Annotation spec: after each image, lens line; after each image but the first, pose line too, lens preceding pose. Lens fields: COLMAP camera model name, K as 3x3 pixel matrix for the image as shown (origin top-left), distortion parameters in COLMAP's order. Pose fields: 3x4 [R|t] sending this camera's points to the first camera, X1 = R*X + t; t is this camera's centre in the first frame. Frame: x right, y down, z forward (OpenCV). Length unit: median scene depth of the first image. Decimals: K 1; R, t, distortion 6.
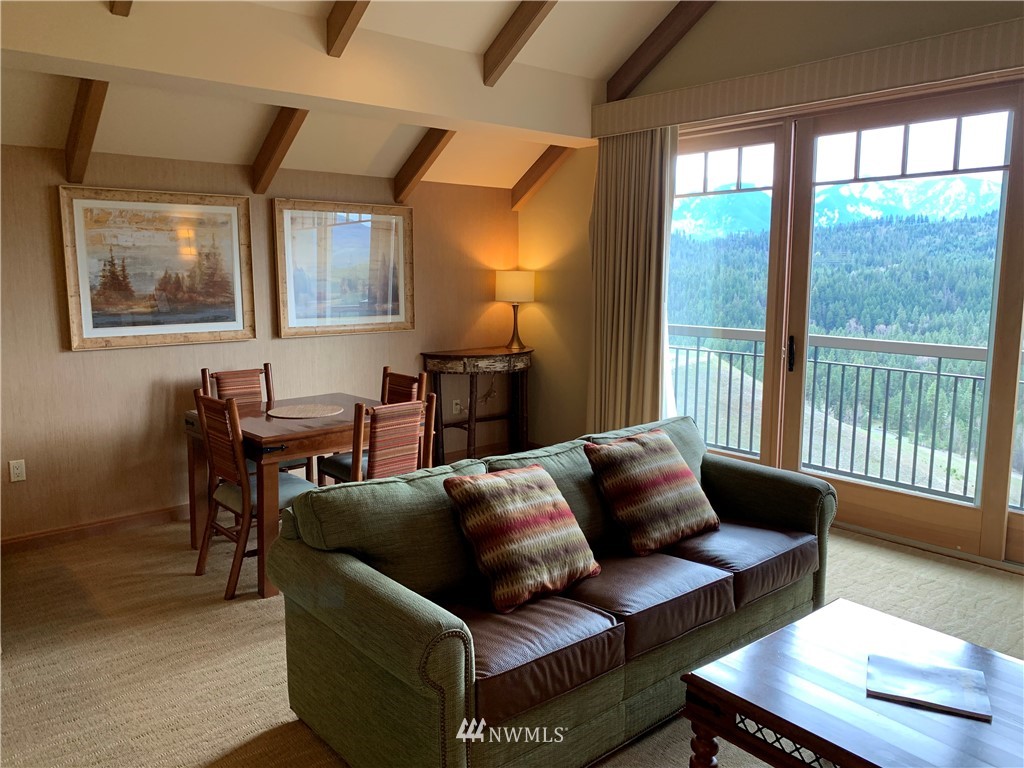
lens RADIAL K [[759.0, 0, 514.0], [0, 759.0, 385.1], [0, 0, 1]] dist [-0.052848, 0.002261]
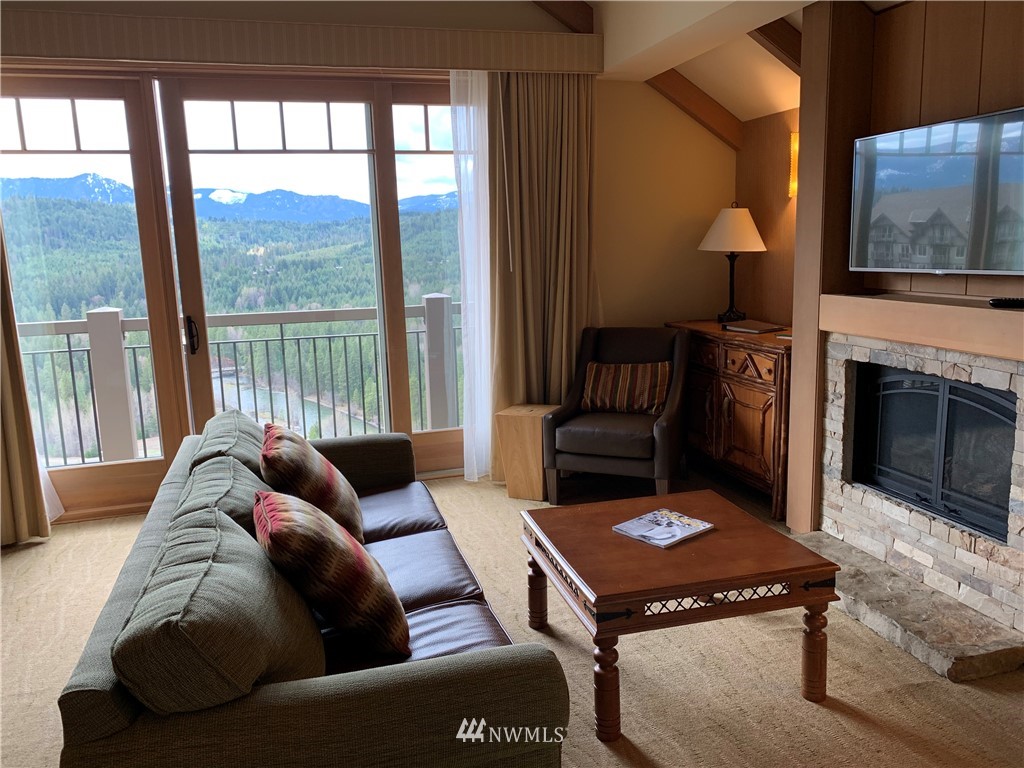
lens RADIAL K [[759.0, 0, 514.0], [0, 759.0, 385.1], [0, 0, 1]] dist [-0.052848, 0.002261]
pose [[0.419279, -0.162473, 0.893201, -0.320299], [0.149317, 0.982799, 0.108680, -0.025317], [-0.895494, 0.087803, 0.436327, 0.273601]]
